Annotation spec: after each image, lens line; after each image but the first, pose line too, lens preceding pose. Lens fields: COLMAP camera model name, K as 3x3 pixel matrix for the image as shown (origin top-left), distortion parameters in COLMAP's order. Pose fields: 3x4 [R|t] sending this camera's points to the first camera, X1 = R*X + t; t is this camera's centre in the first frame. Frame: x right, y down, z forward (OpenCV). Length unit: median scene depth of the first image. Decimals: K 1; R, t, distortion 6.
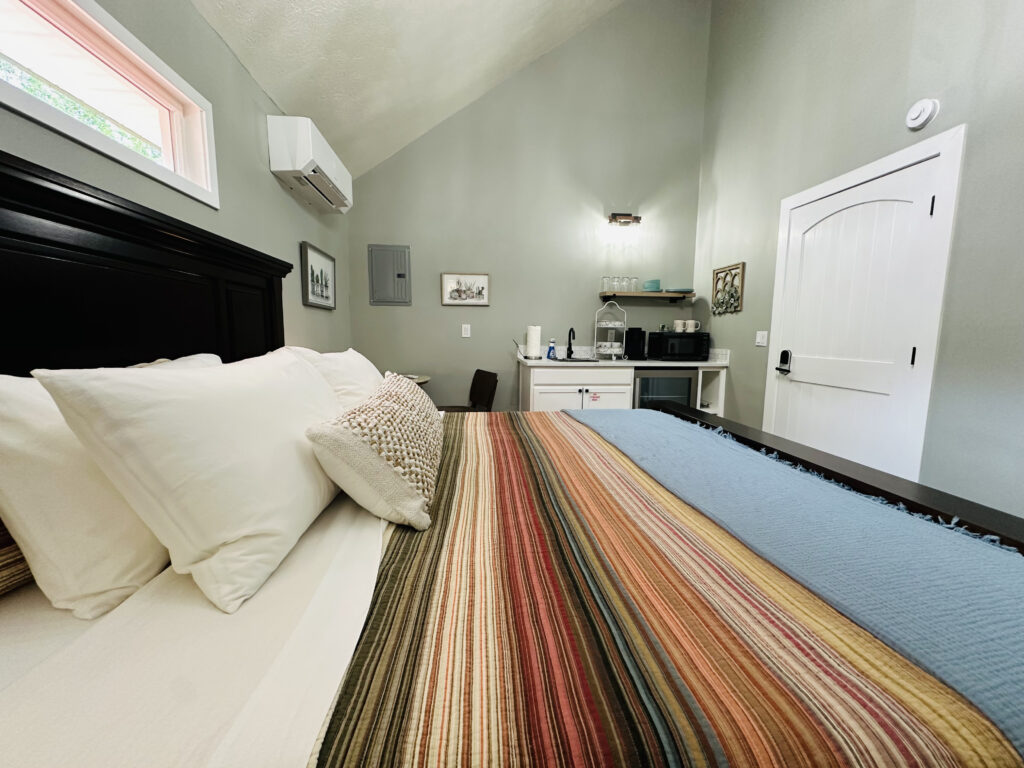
lens RADIAL K [[408.8, 0, 511.7], [0, 408.8, 383.8], [0, 0, 1]] dist [-0.003342, 0.000797]
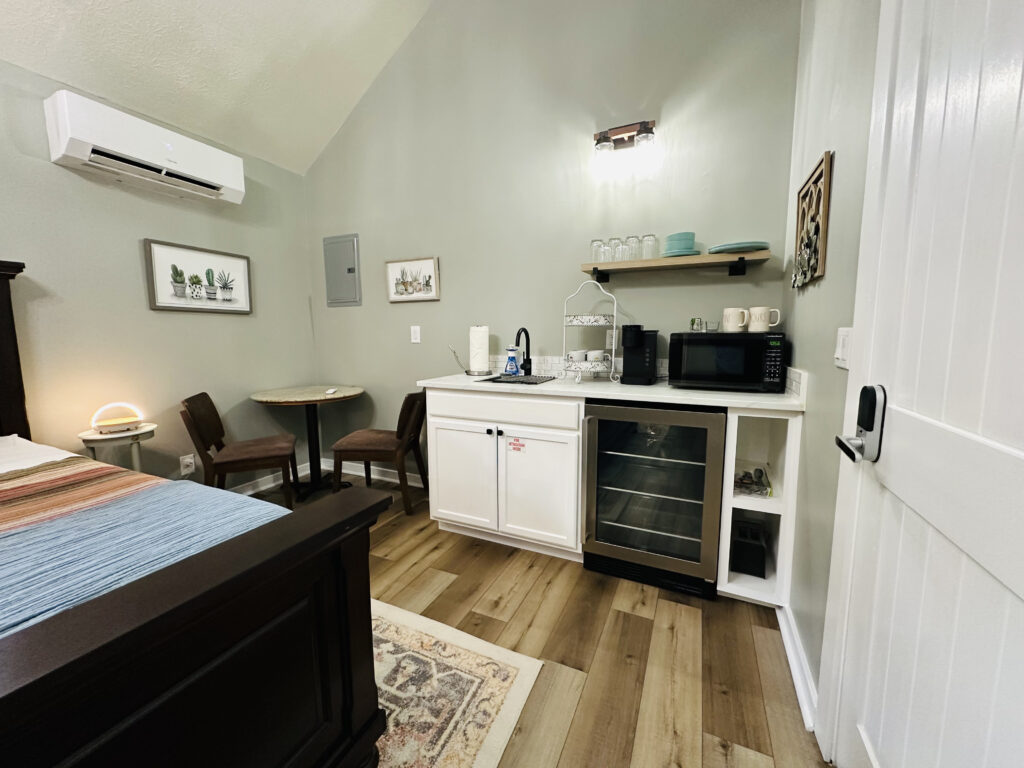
lens RADIAL K [[408.8, 0, 509.5], [0, 408.8, 382.8], [0, 0, 1]] dist [-0.003342, 0.000797]
pose [[0.856241, 0.049098, -0.514239, 0.452119], [-0.052095, 0.998605, 0.008603, -0.055850], [0.513944, 0.019423, 0.857604, 0.444792]]
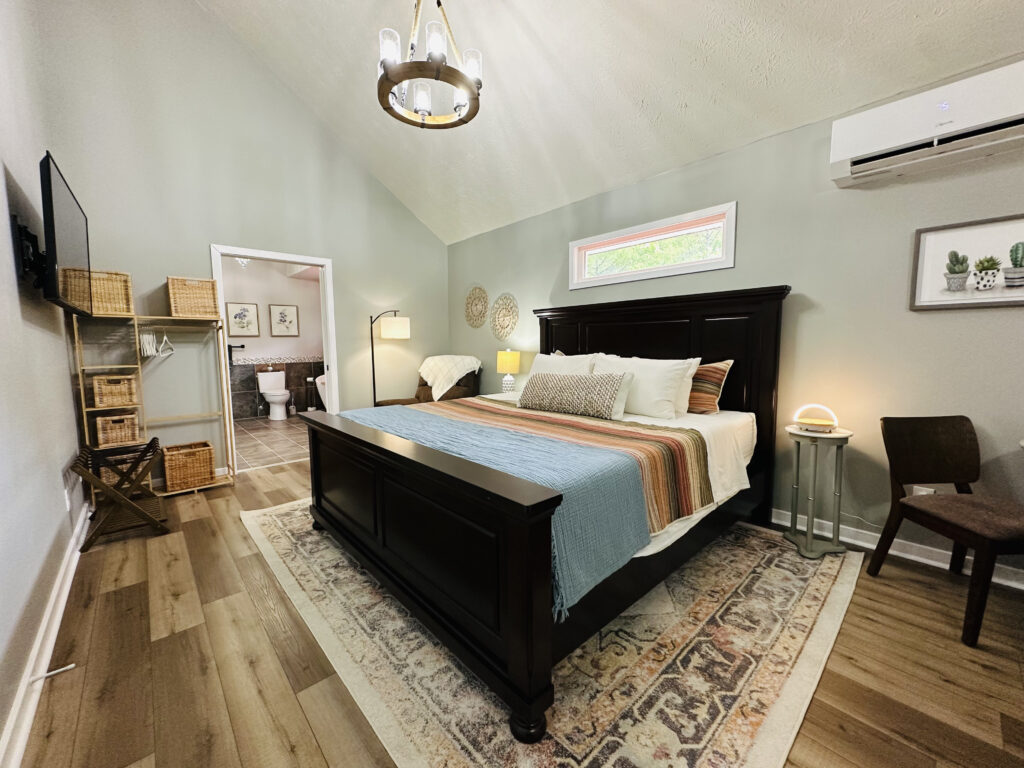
lens RADIAL K [[408.8, 0, 514.1], [0, 408.8, 381.7], [0, 0, 1]] dist [-0.003342, 0.000797]
pose [[-0.805631, 0.055570, -0.589805, 0.412297], [-0.066958, 0.980670, 0.183855, -0.105607], [0.588621, 0.187611, -0.786338, 0.830797]]
